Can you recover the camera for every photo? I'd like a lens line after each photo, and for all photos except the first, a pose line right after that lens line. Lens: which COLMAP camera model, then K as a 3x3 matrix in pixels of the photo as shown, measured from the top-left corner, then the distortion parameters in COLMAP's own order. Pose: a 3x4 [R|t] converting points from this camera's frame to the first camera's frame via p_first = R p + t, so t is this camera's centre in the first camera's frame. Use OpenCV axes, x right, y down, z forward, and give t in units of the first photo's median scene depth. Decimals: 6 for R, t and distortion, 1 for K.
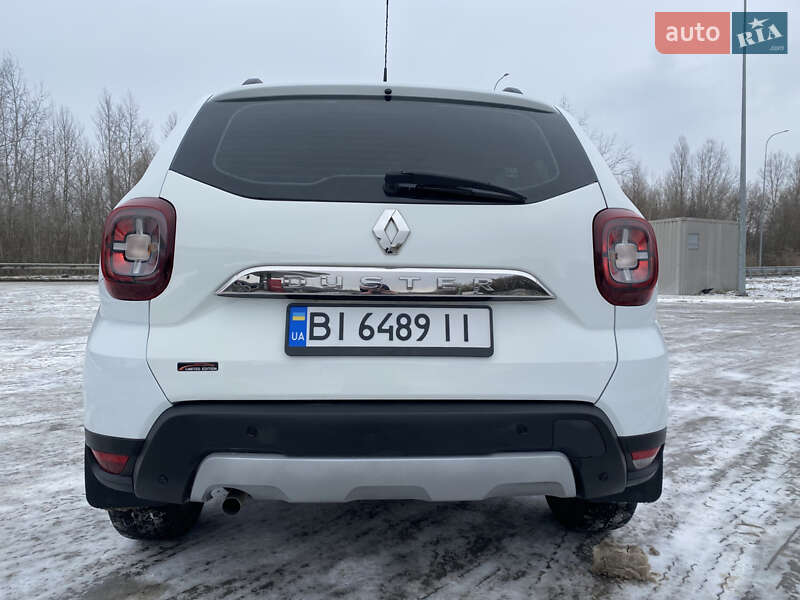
lens RADIAL K [[609.7, 0, 406.6], [0, 609.7, 295.9], [0, 0, 1]] dist [0.013817, -0.007073]
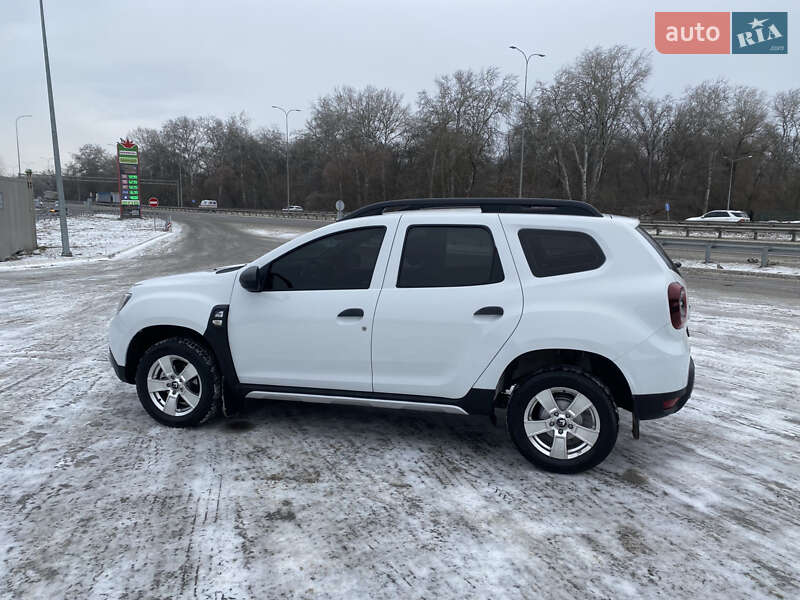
lens RADIAL K [[609.3, 0, 406.9], [0, 609.3, 287.7], [0, 0, 1]] dist [0.024703, -0.020950]
pose [[0.325152, -0.125516, 0.937295, -2.694162], [0.048245, 0.992063, 0.116114, -0.426123], [-0.944430, 0.007465, 0.328627, 1.121528]]
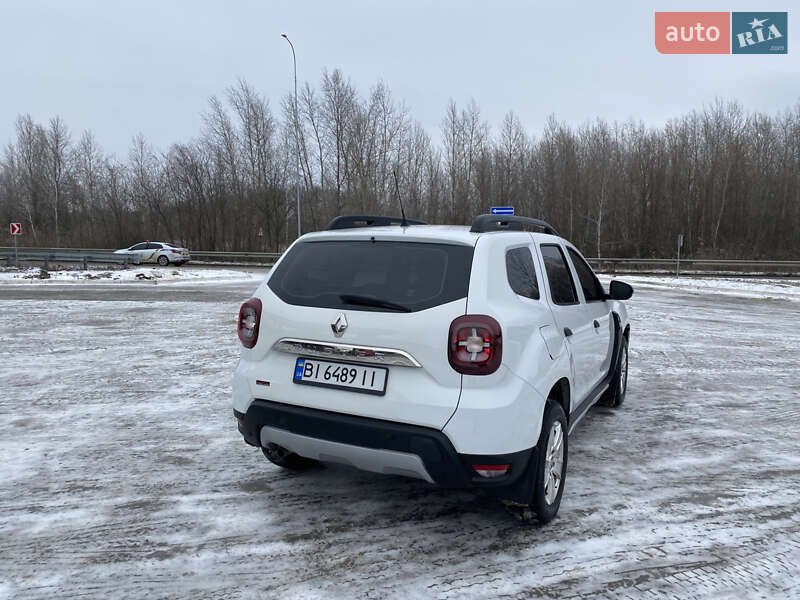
lens RADIAL K [[609.3, 0, 406.9], [0, 609.3, 287.7], [0, 0, 1]] dist [0.024703, -0.020950]
pose [[0.858007, 0.038226, -0.512214, 1.021968], [-0.033243, 0.999269, 0.018888, -0.239348], [0.512561, 0.000821, 0.858650, -0.494018]]
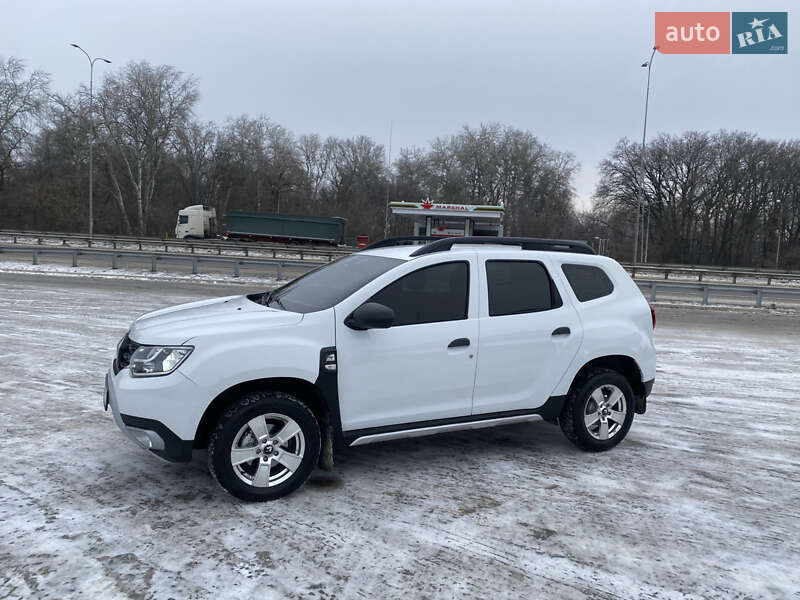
lens RADIAL K [[609.3, 0, 406.9], [0, 609.3, 287.7], [0, 0, 1]] dist [0.024703, -0.020950]
pose [[-0.382804, -0.095132, 0.918919, -2.753676], [0.007463, 0.994333, 0.106048, -0.554885], [-0.923800, 0.047454, -0.379924, 3.204093]]
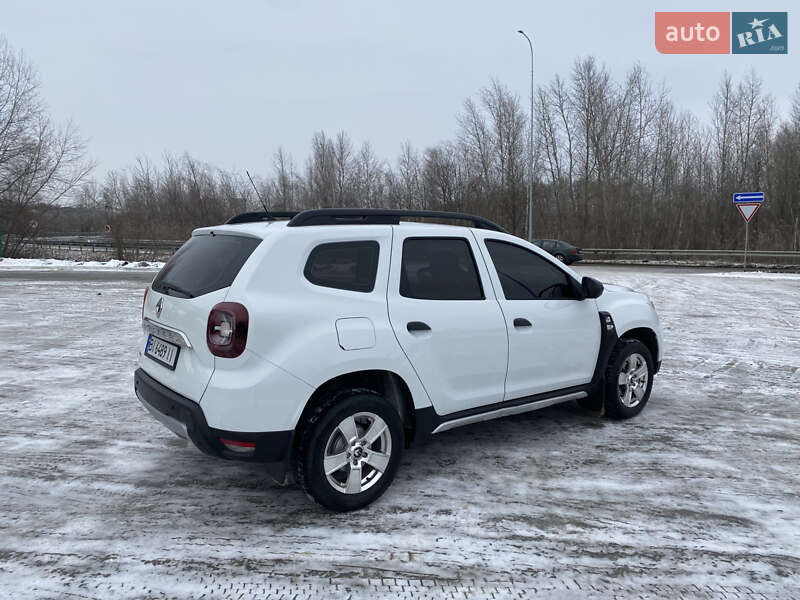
lens RADIAL K [[604.6, 0, 404.5], [0, 604.6, 287.2], [0, 0, 1]] dist [0.016168, -0.011882]
pose [[0.560959, 0.061079, -0.825587, 2.086568], [-0.043061, 0.998077, 0.044581, -0.287043], [0.826723, 0.010543, 0.562511, 0.427982]]
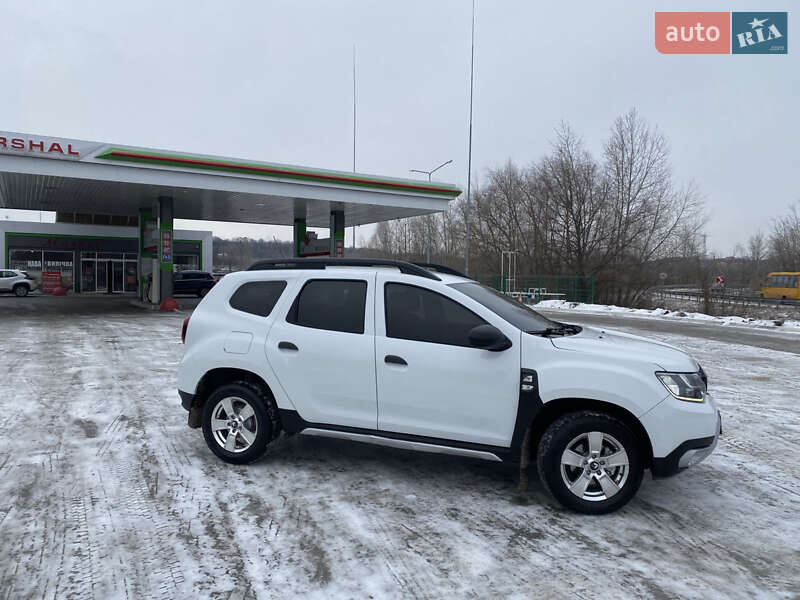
lens RADIAL K [[604.6, 0, 404.5], [0, 604.6, 287.2], [0, 0, 1]] dist [0.016168, -0.011882]
pose [[-0.416024, -0.007408, -0.909323, 2.683264], [-0.075824, 0.996767, 0.026569, -0.439263], [0.906187, 0.080002, -0.415241, 3.221680]]
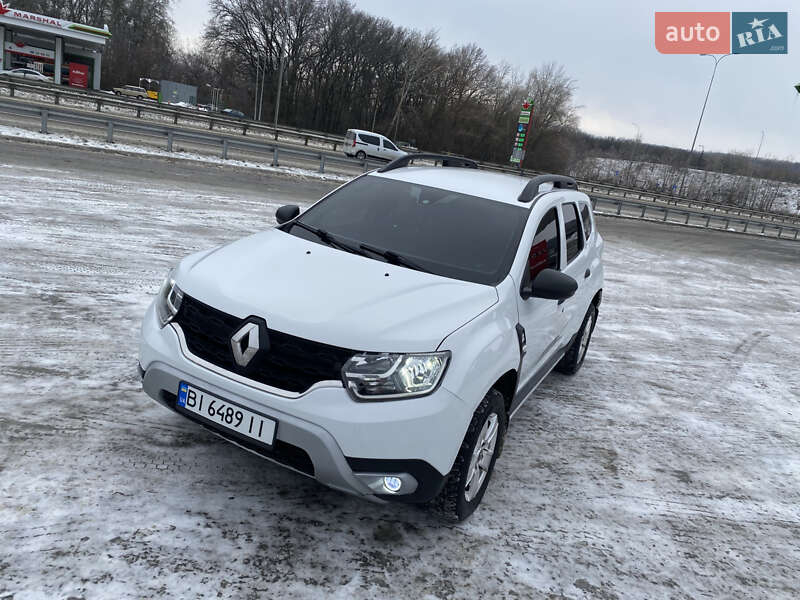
lens RADIAL K [[611.0, 0, 408.9], [0, 611.0, 298.4], [0, 0, 1]] dist [0.013229, -0.007065]
pose [[-0.845993, -0.284091, 0.451207, -1.163944], [-0.150316, 0.938985, 0.309372, -0.708325], [-0.511567, 0.193903, -0.837079, 4.347874]]
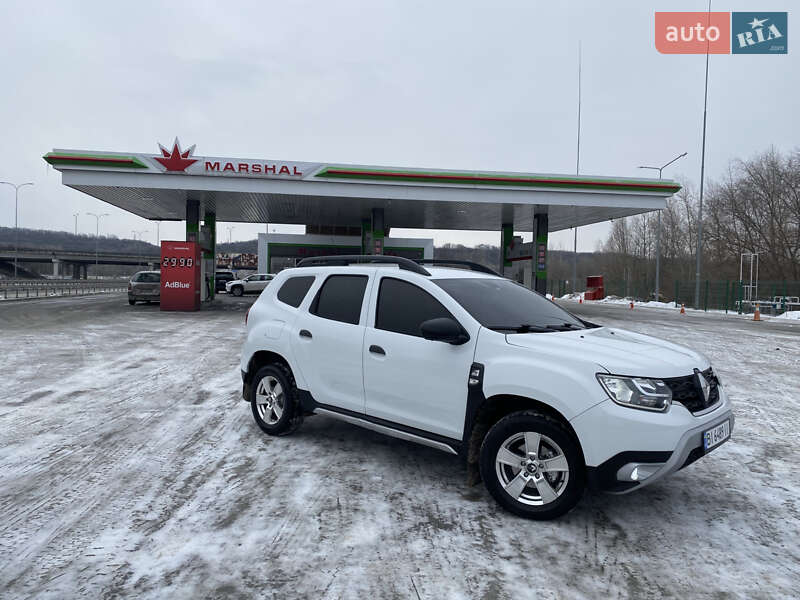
lens RADIAL K [[604.6, 0, 404.5], [0, 604.6, 287.2], [0, 0, 1]] dist [0.016168, -0.011882]
pose [[-0.732854, -0.023368, -0.679985, 2.139224], [-0.074380, 0.996172, 0.045930, -0.474191], [0.676308, 0.084237, -0.731786, 4.193563]]
